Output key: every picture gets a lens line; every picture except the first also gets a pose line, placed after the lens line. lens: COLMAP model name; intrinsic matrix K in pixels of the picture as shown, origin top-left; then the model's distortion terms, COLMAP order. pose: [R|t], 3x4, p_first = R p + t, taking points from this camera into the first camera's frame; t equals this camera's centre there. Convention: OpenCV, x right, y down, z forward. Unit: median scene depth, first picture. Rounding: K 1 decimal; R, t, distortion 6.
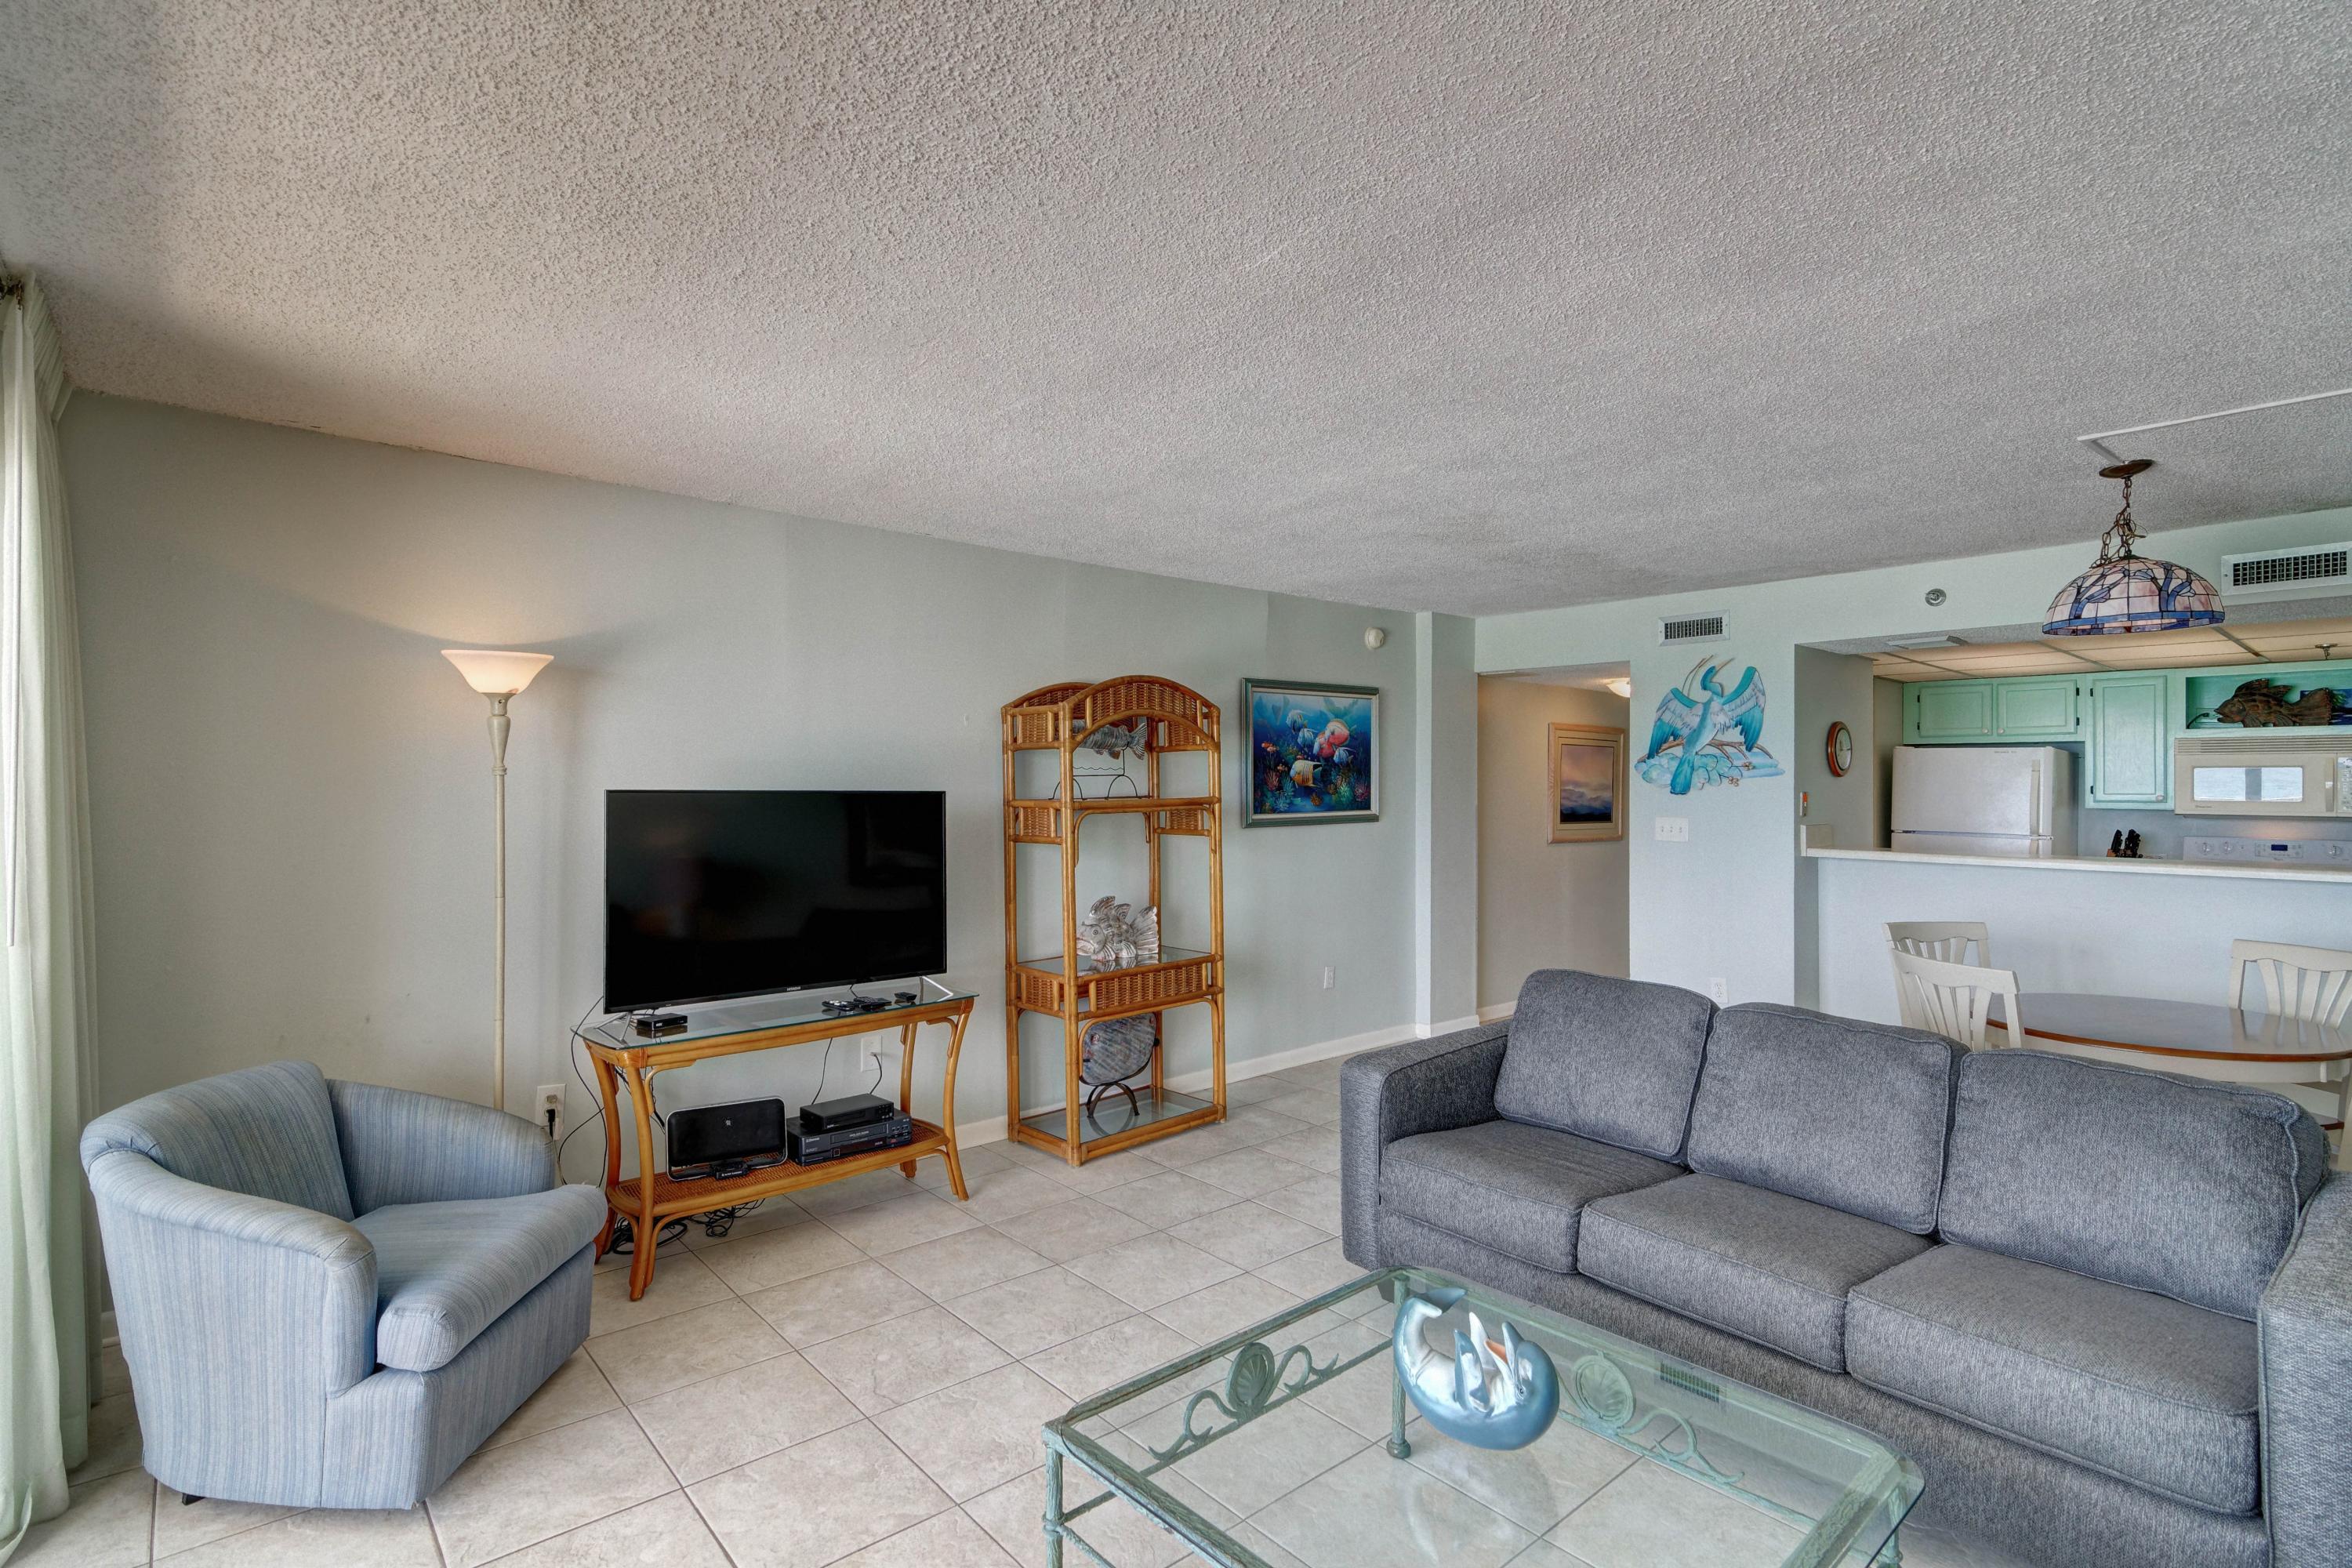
lens RADIAL K [[1123.0, 0, 1176.0], [0, 1123.0, 784.0], [0, 0, 1]] dist [0.001855, 0.000757]
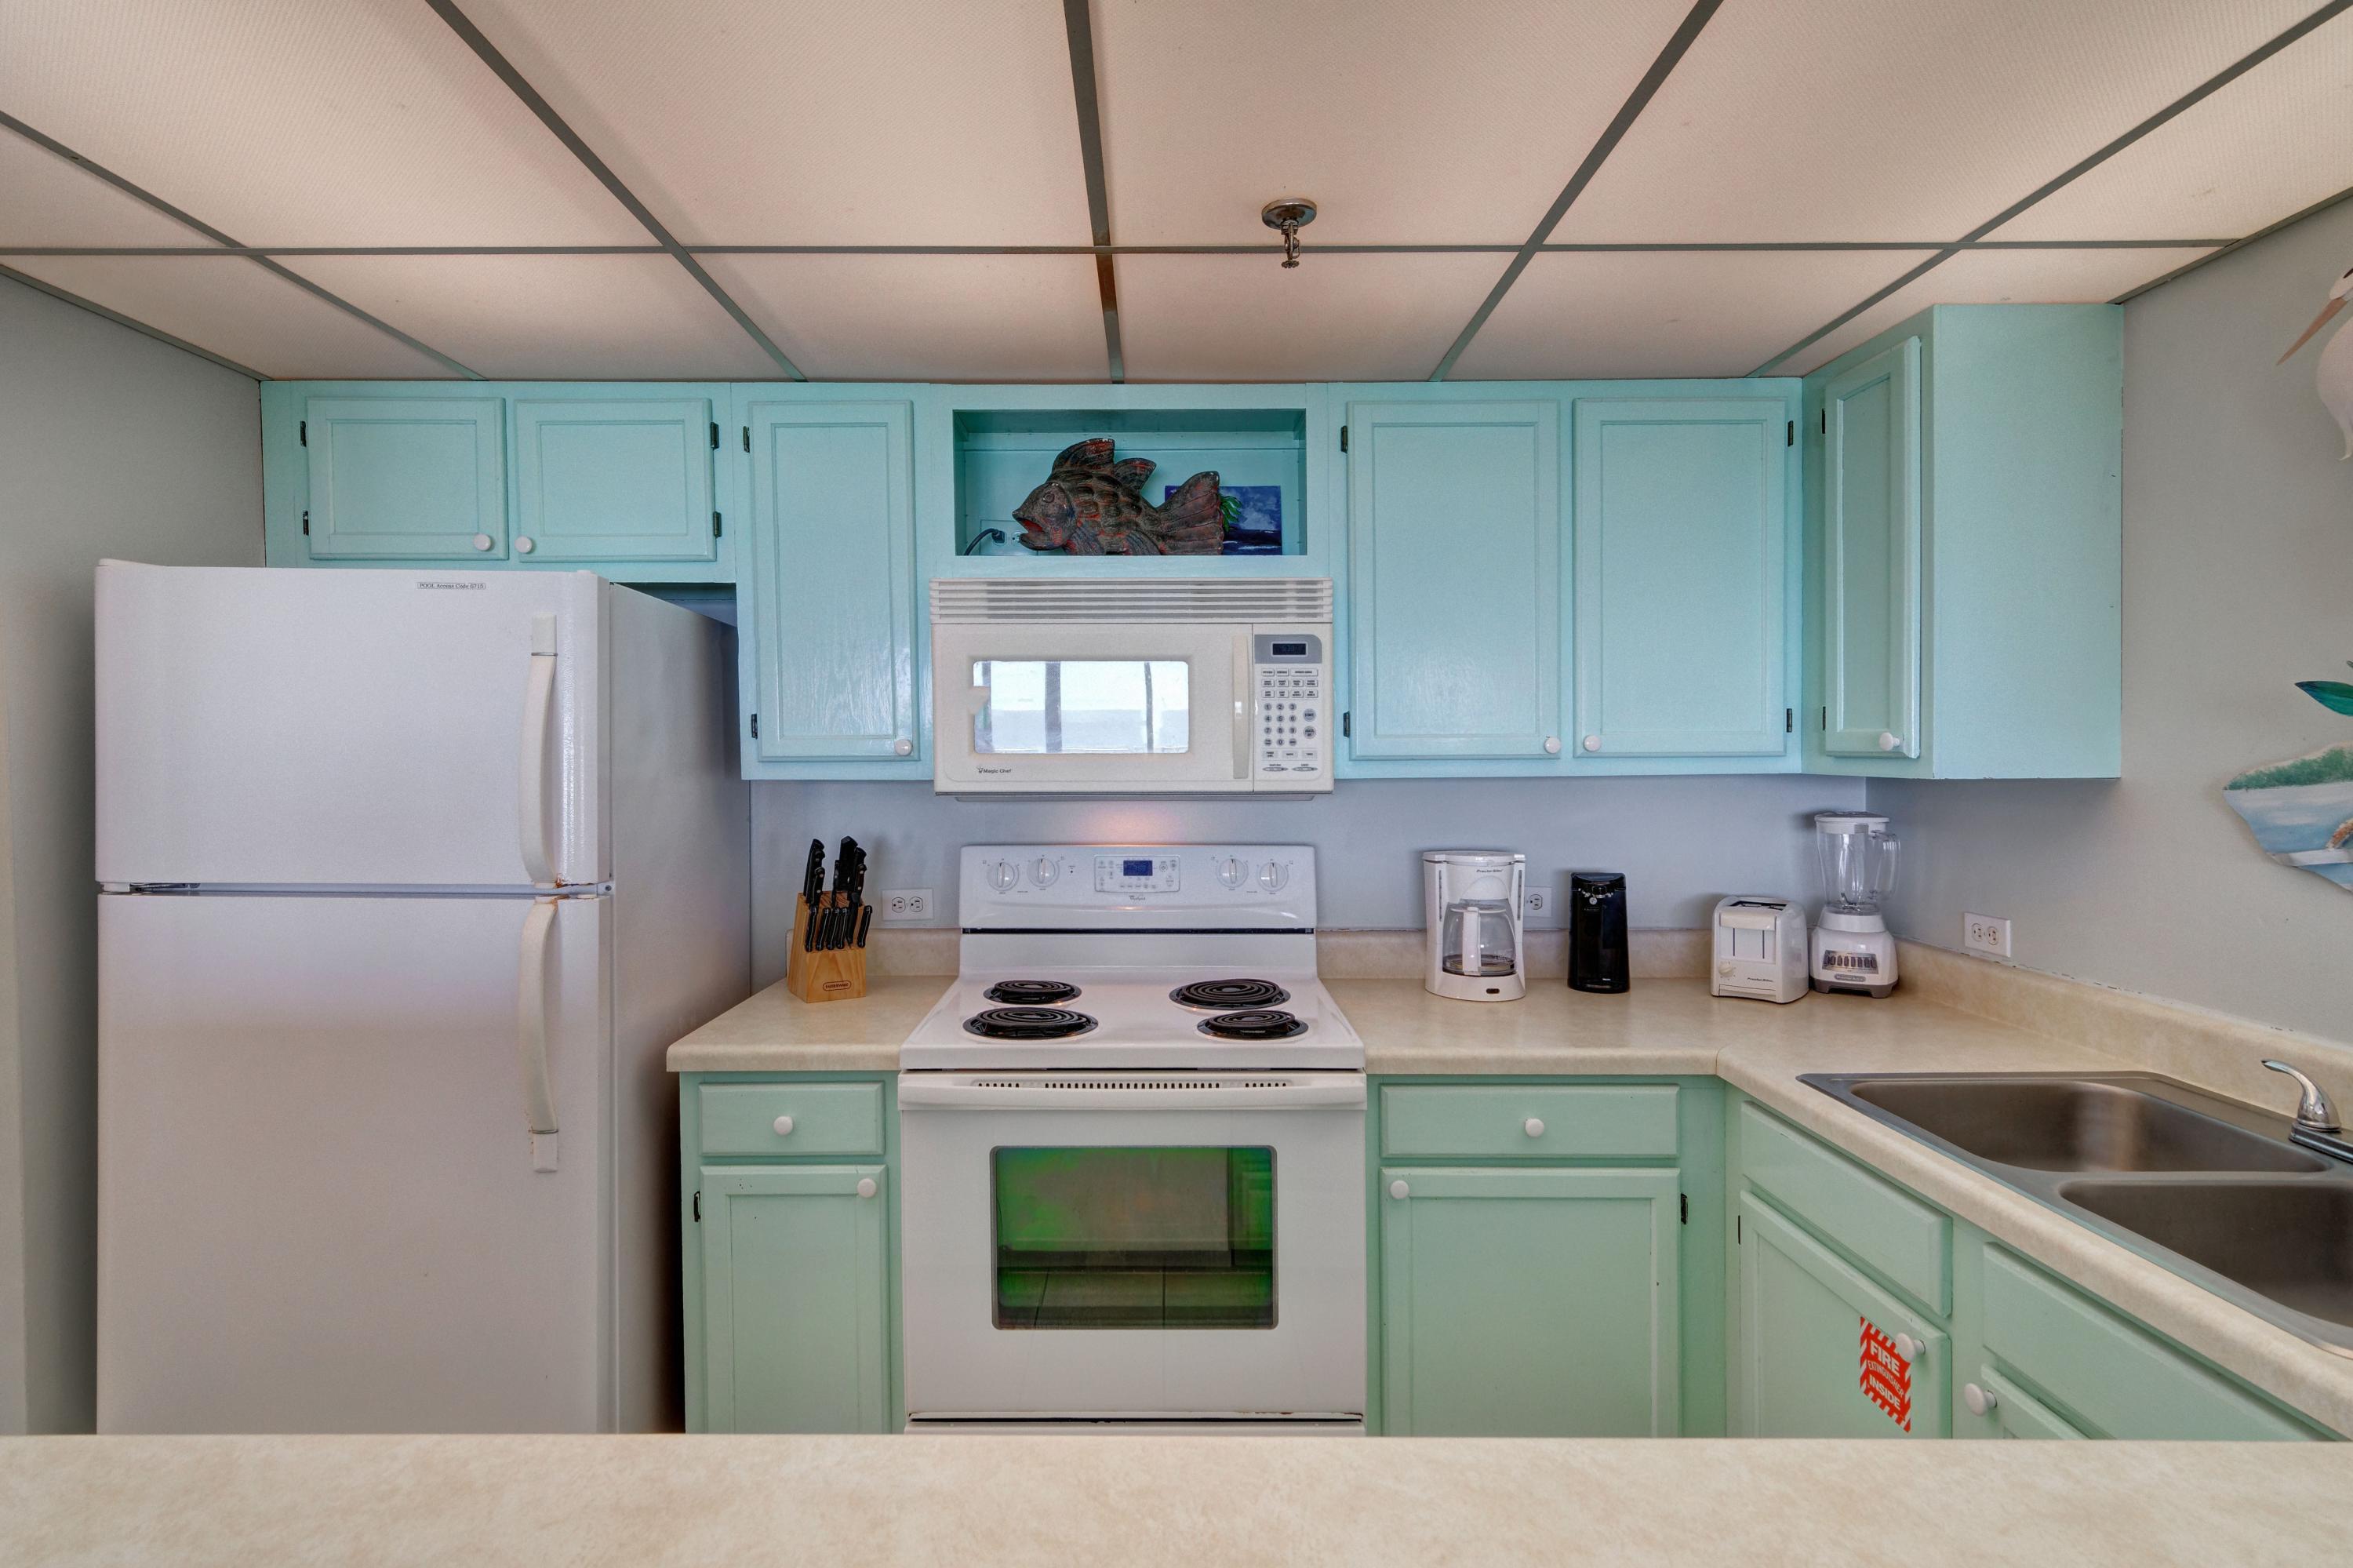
lens RADIAL K [[1134.0, 0, 1151.7], [0, 1134.0, 780.7], [0, 0, 1]] dist [0.001859, -0.000063]
pose [[0.653213, -0.031288, 0.756528, 0.705771], [0.005485, 0.999315, 0.036593, 0.011017], [-0.757155, -0.019754, 0.652937, 0.761578]]
